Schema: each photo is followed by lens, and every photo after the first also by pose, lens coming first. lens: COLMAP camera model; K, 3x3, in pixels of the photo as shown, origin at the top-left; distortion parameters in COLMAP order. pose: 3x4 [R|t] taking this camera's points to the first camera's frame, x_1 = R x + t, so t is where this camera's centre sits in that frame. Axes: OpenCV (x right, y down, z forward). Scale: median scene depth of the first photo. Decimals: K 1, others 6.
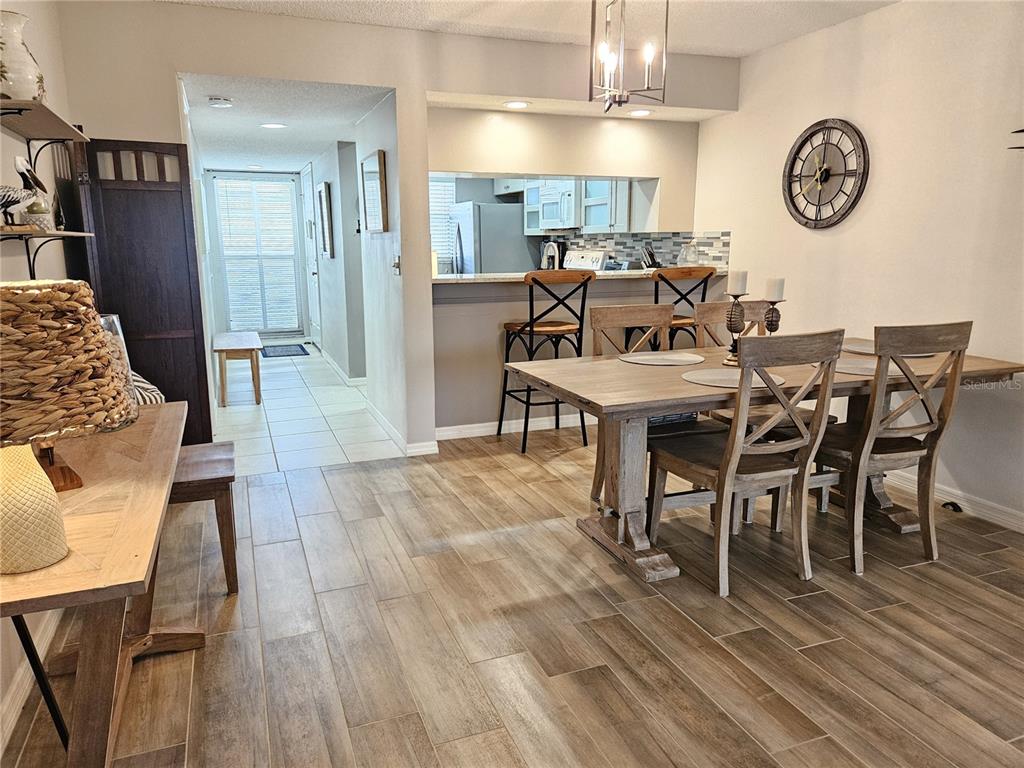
lens RADIAL K [[689.4, 0, 508.0], [0, 689.4, 381.1], [0, 0, 1]] dist [0.037949, -0.003774]
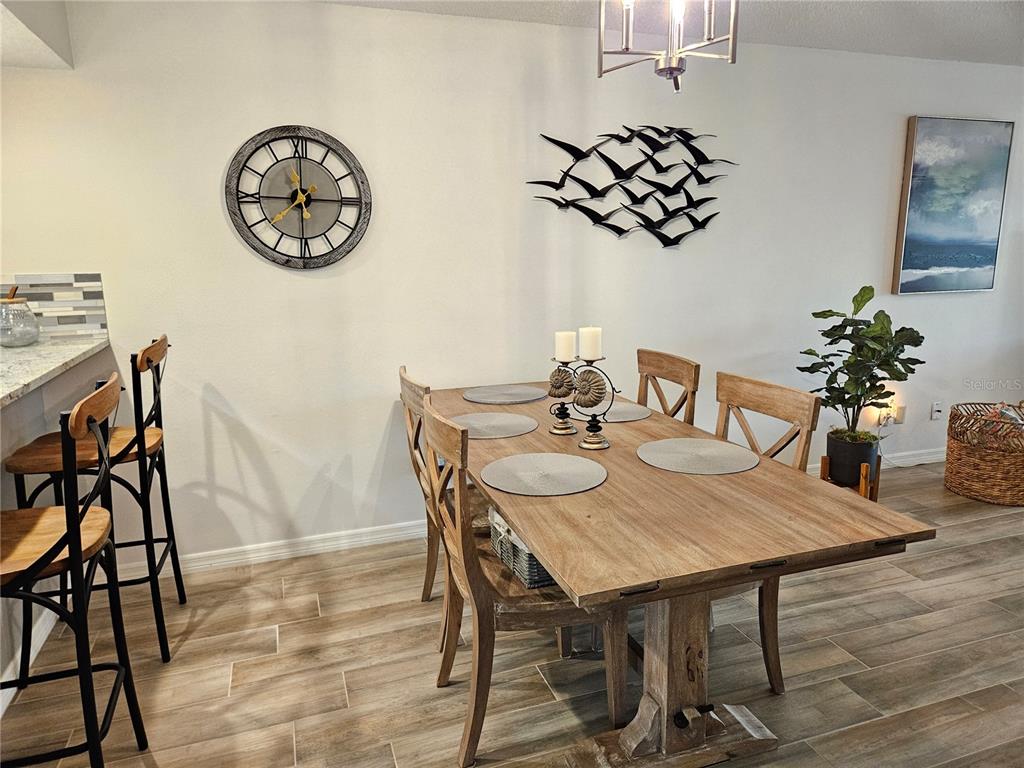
lens RADIAL K [[689.4, 0, 511.1], [0, 689.4, 384.7], [0, 0, 1]] dist [0.037949, -0.003774]
pose [[0.042572, -0.185787, 0.981667, -0.324117], [0.216437, 0.960940, 0.172478, -0.185771], [-0.975368, 0.205127, 0.081121, 0.772229]]
